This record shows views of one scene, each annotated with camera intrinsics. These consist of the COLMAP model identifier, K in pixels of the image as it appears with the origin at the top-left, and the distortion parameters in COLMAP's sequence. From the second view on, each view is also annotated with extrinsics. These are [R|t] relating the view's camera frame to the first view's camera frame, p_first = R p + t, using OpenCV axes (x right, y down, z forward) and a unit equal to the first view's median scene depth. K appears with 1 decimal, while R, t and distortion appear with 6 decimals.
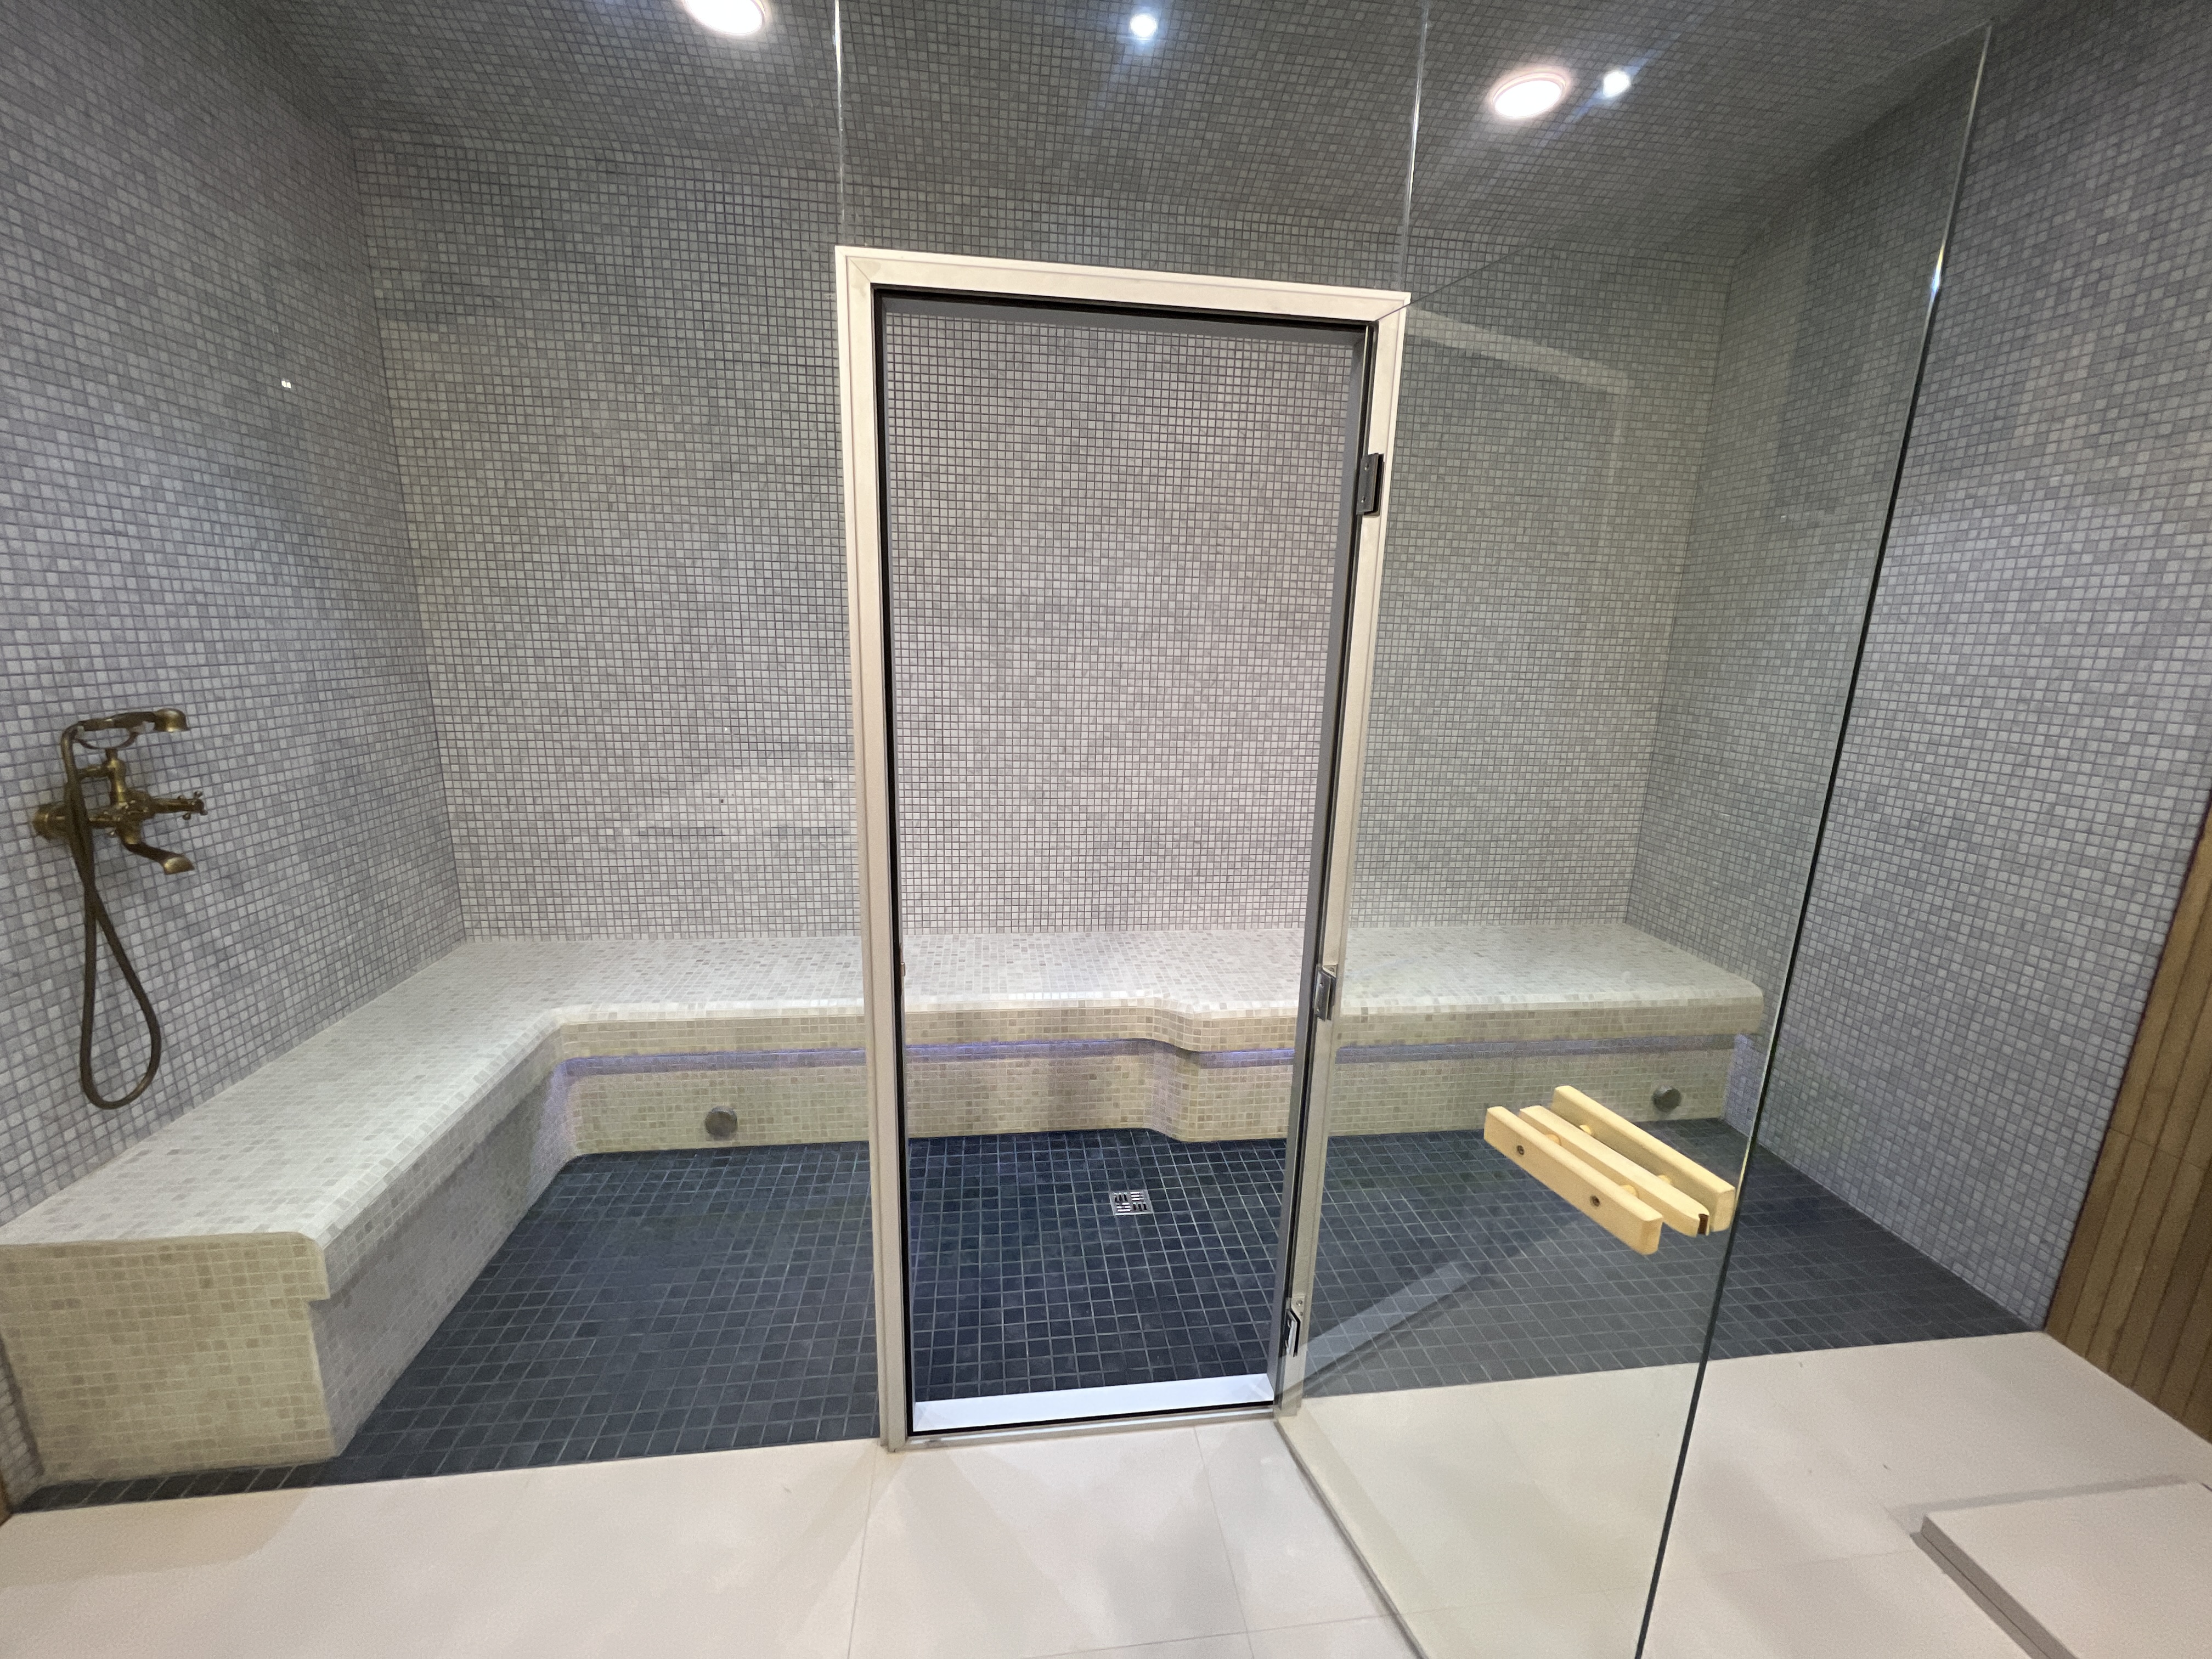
lens RADIAL K [[880.8, 0, 1099.2], [0, 880.8, 836.9], [0, 0, 1]] dist [0.001269, -0.000060]
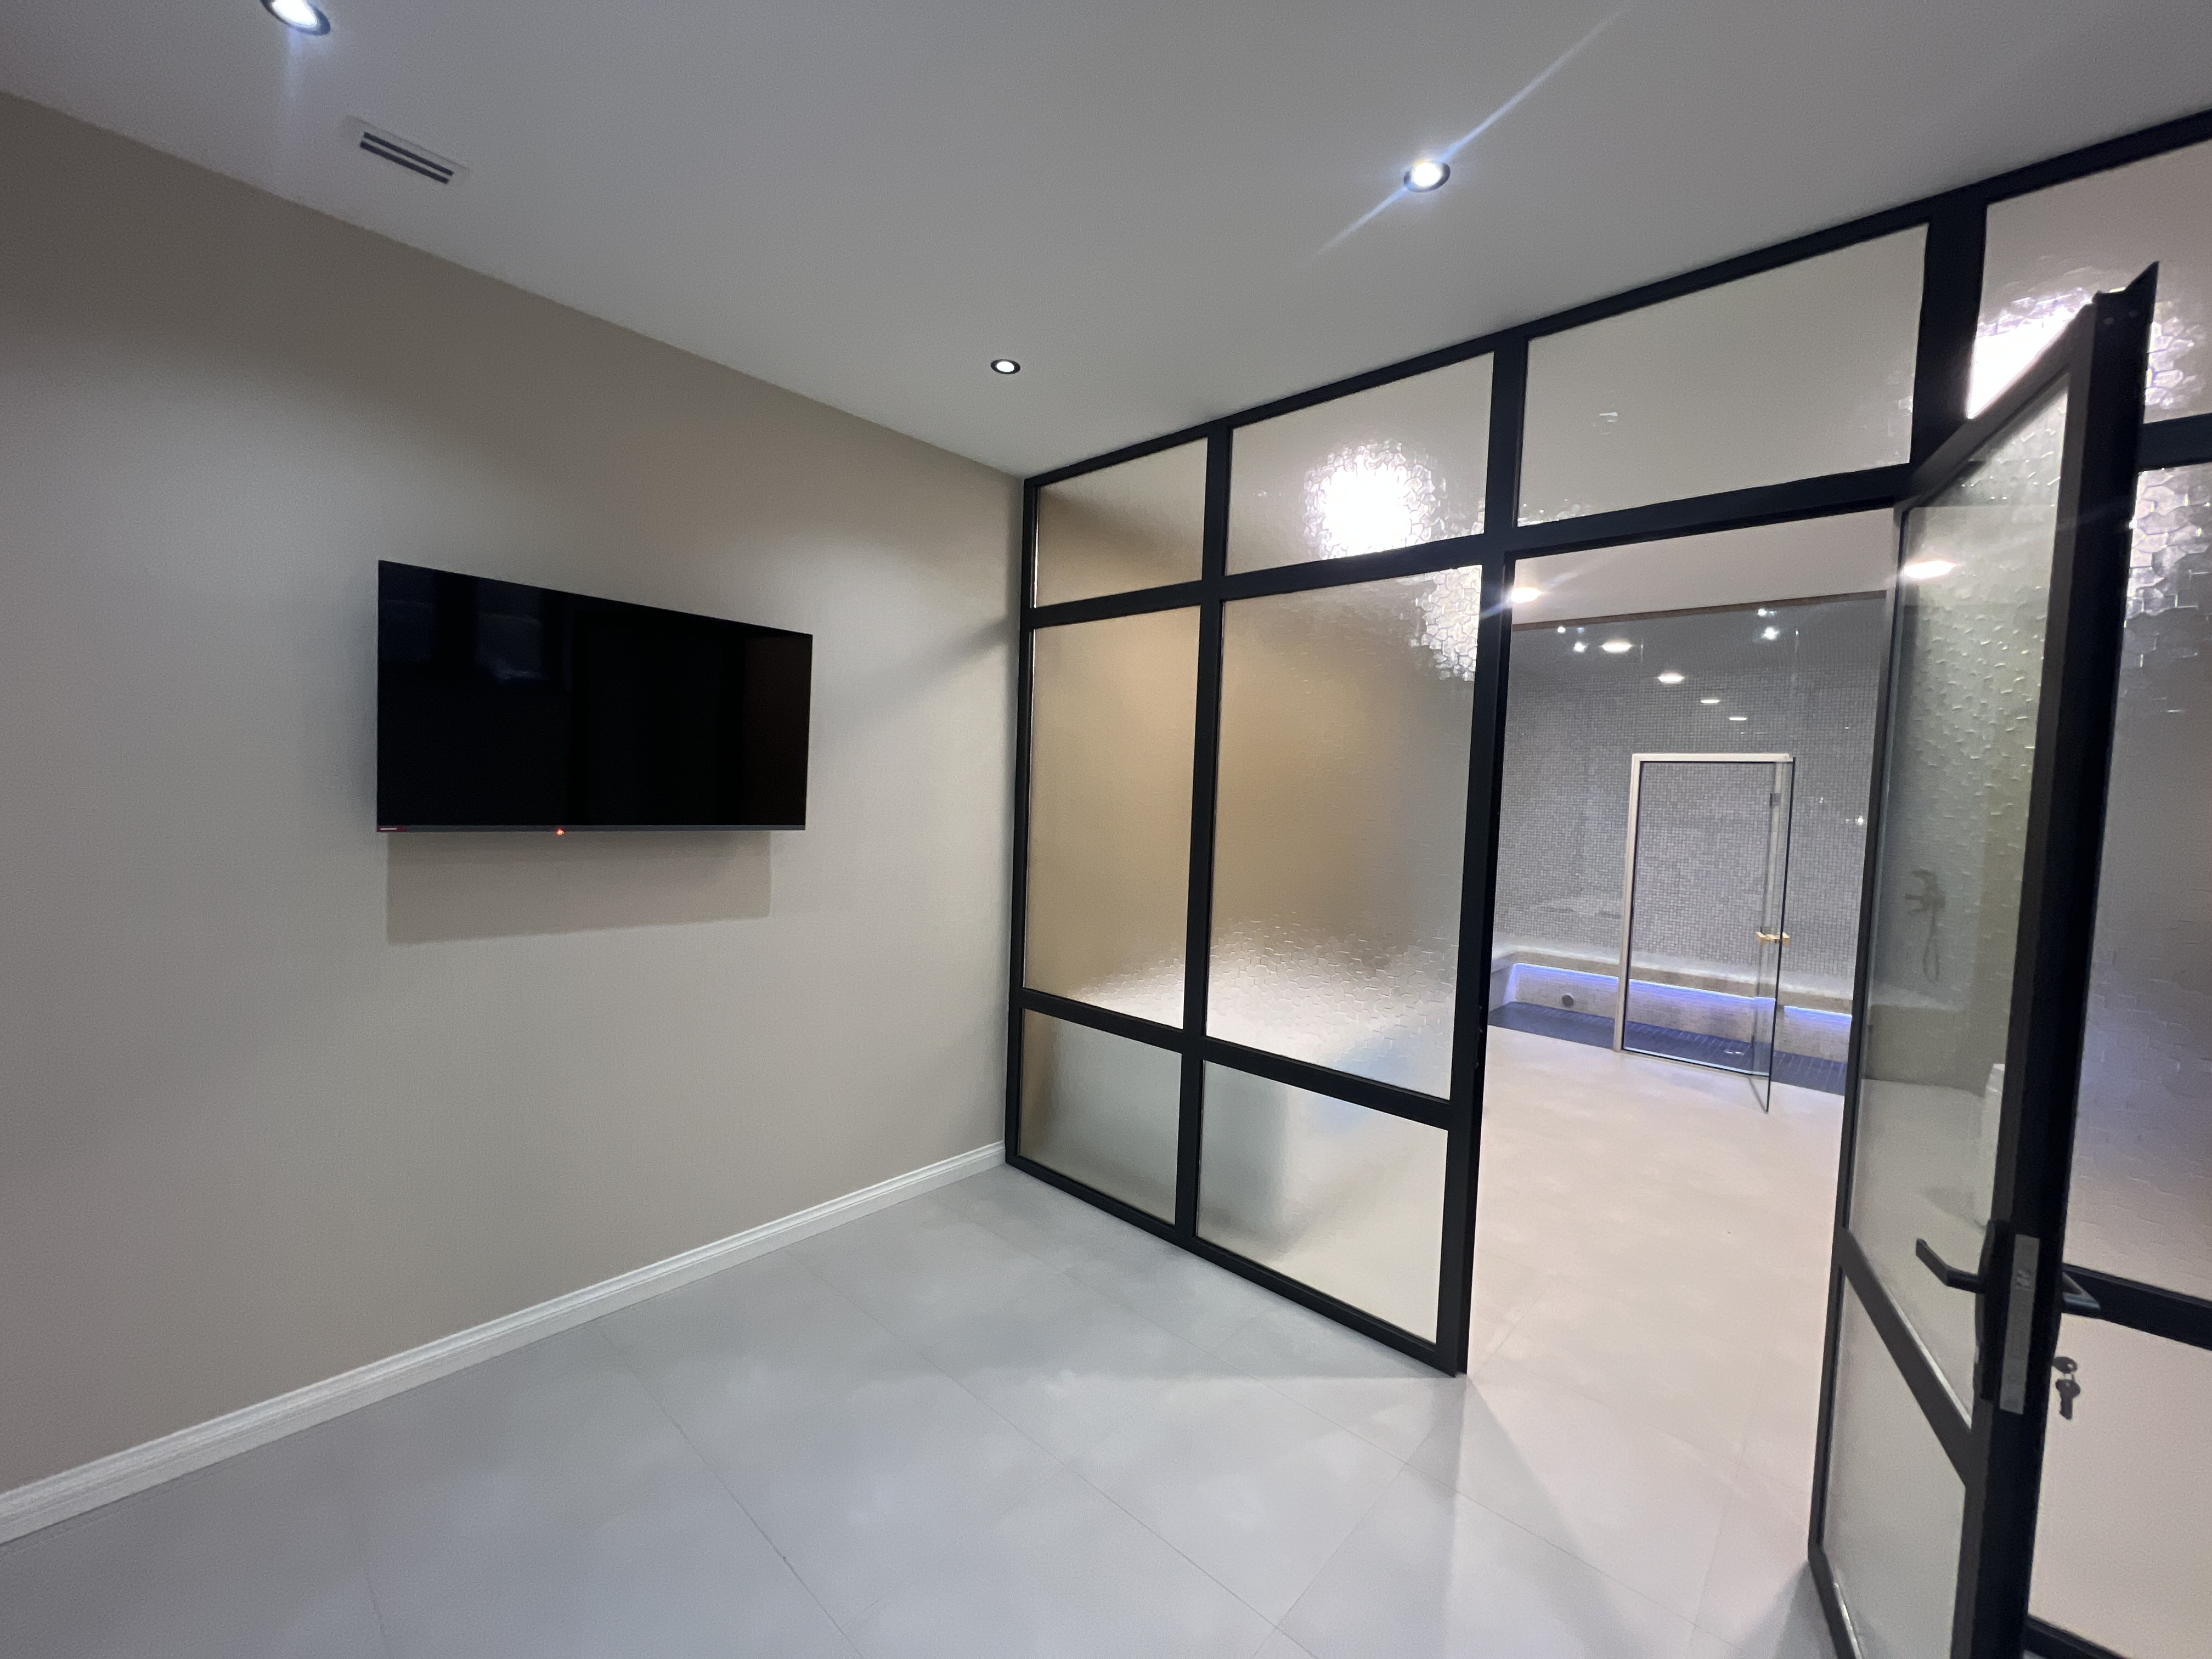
lens RADIAL K [[880.8, 0, 1099.2], [0, 880.8, 836.9], [0, 0, 1]] dist [0.001269, -0.000060]
pose [[0.636635, 0.036220, -0.770314, 1.133479], [-0.189699, 0.975558, -0.110909, 0.619607], [0.747469, 0.216736, 0.627945, -2.957991]]
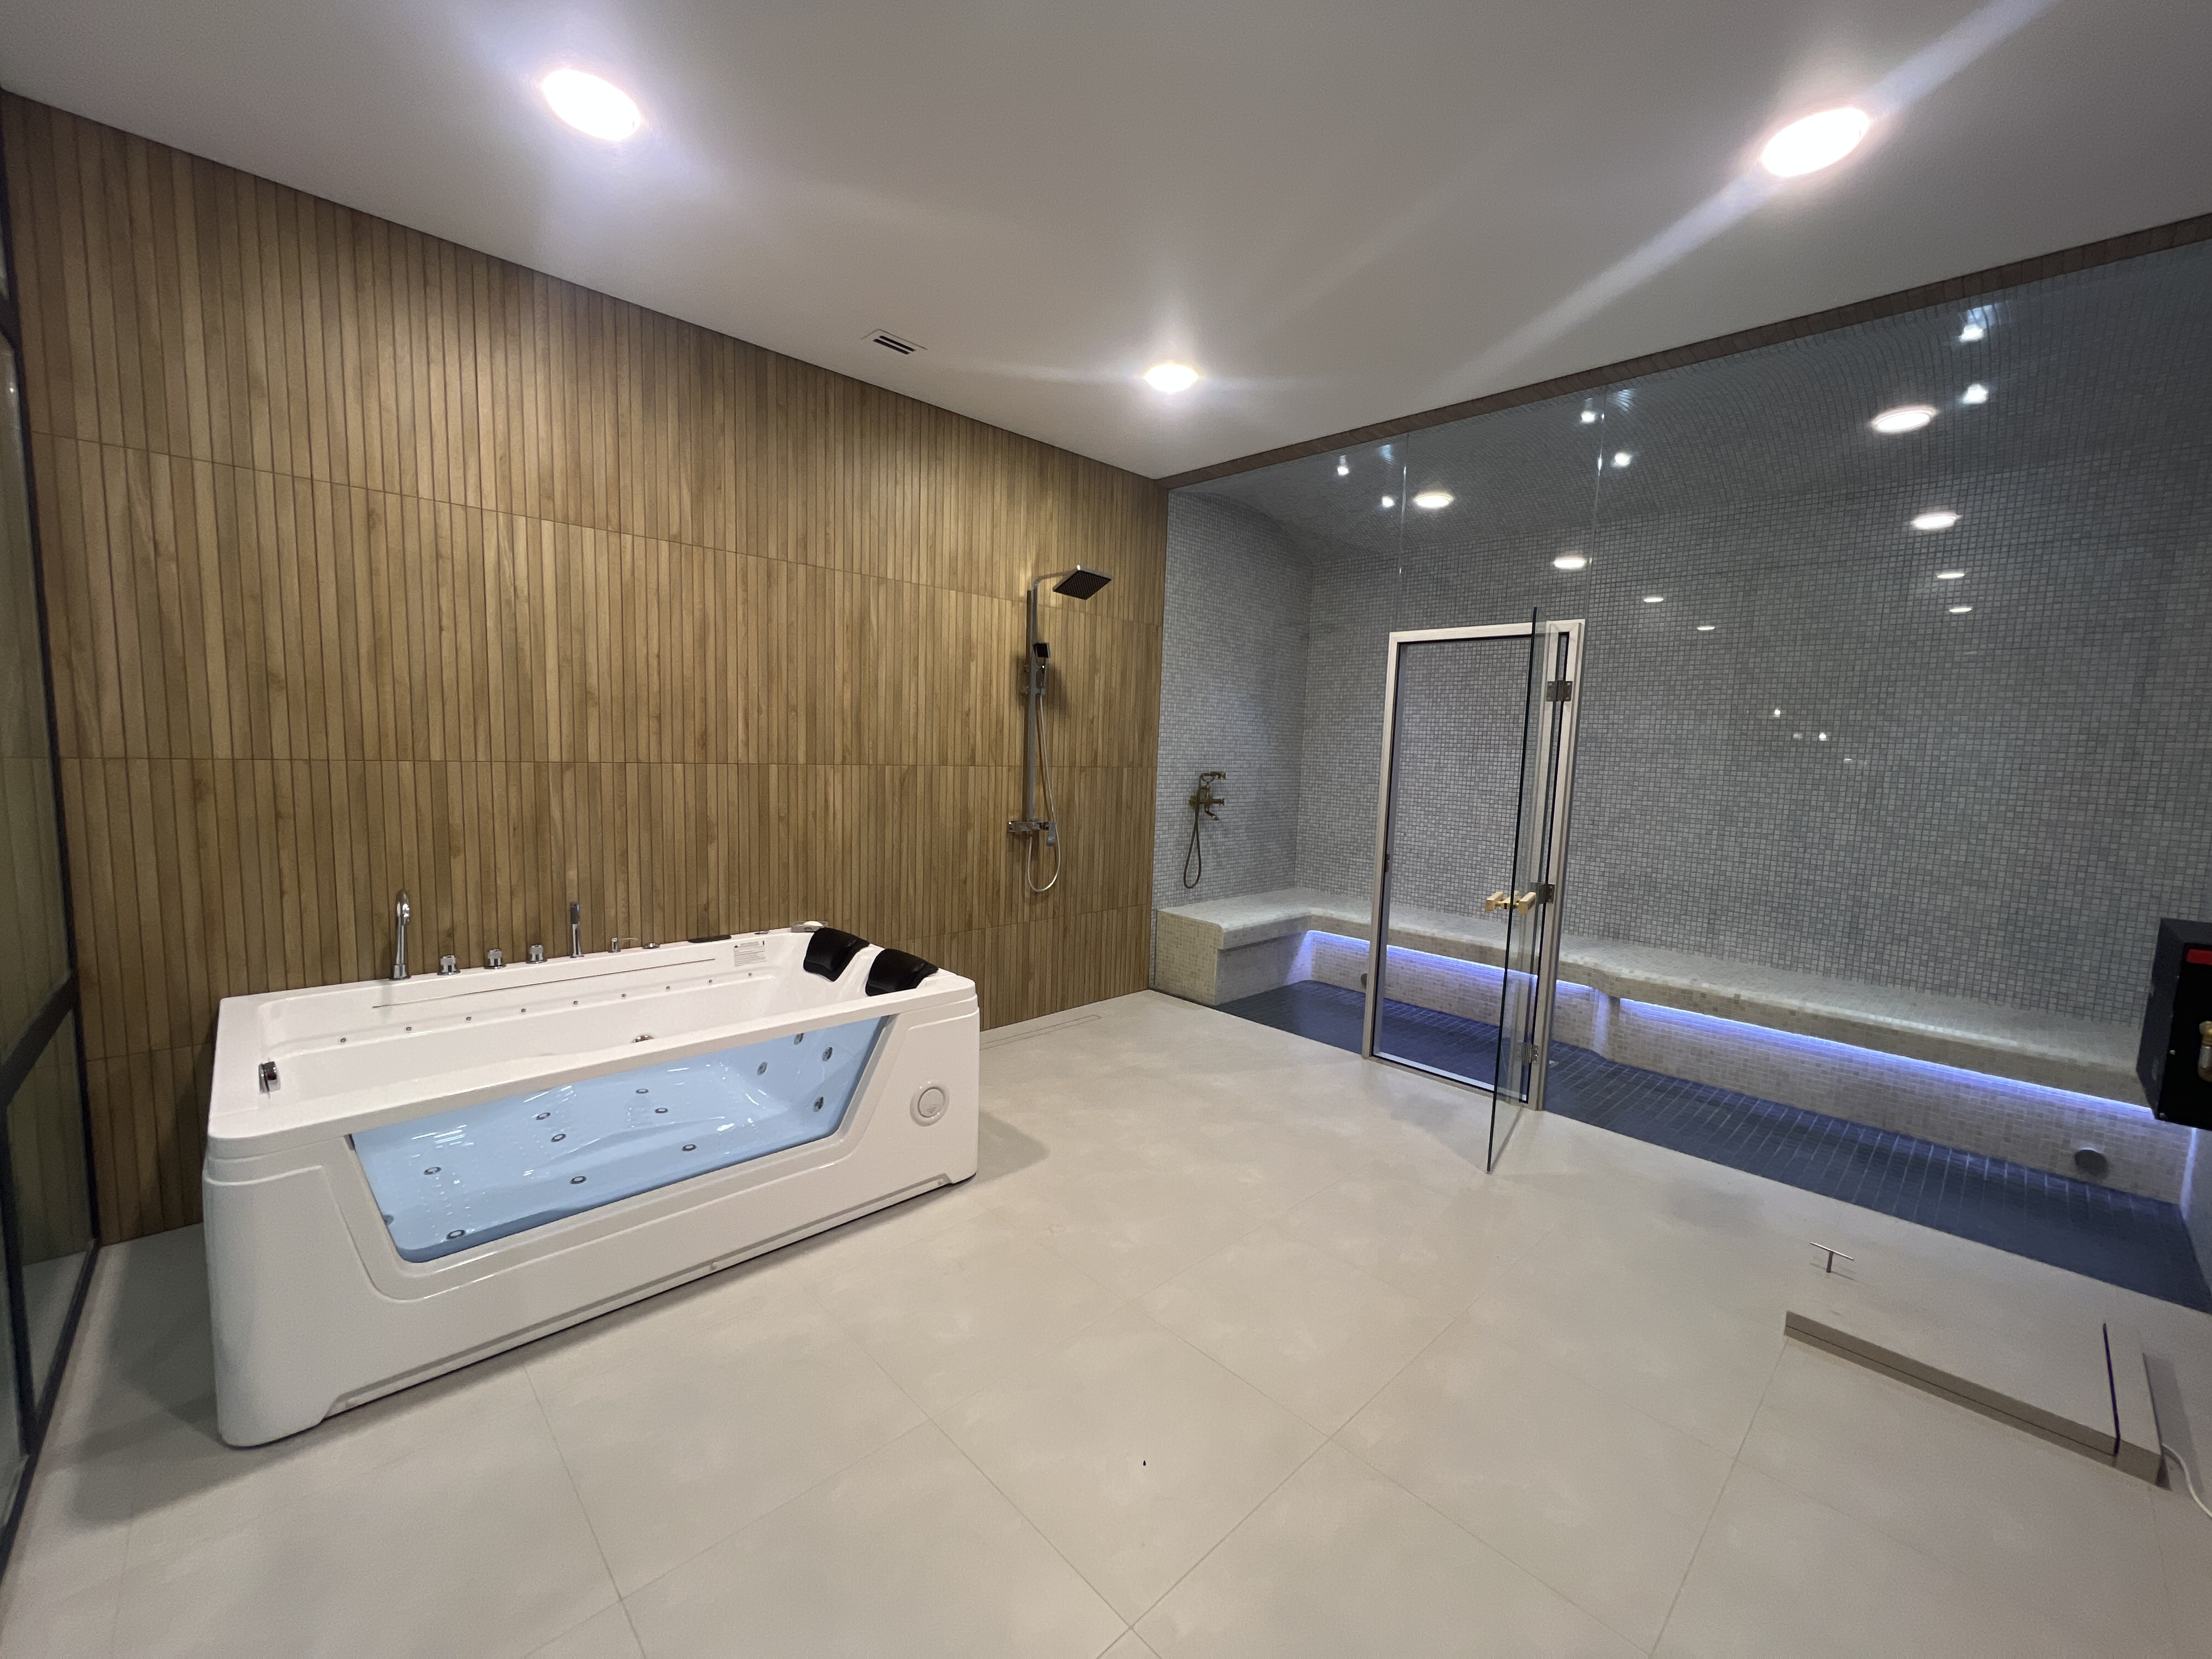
lens RADIAL K [[880.8, 0, 1099.2], [0, 880.8, 836.9], [0, 0, 1]] dist [0.001269, -0.000060]
pose [[0.591412, 0.079301, -0.802461, 1.276120], [-0.200363, 0.978395, -0.050980, 0.340652], [0.781081, 0.190933, 0.594523, -1.215730]]
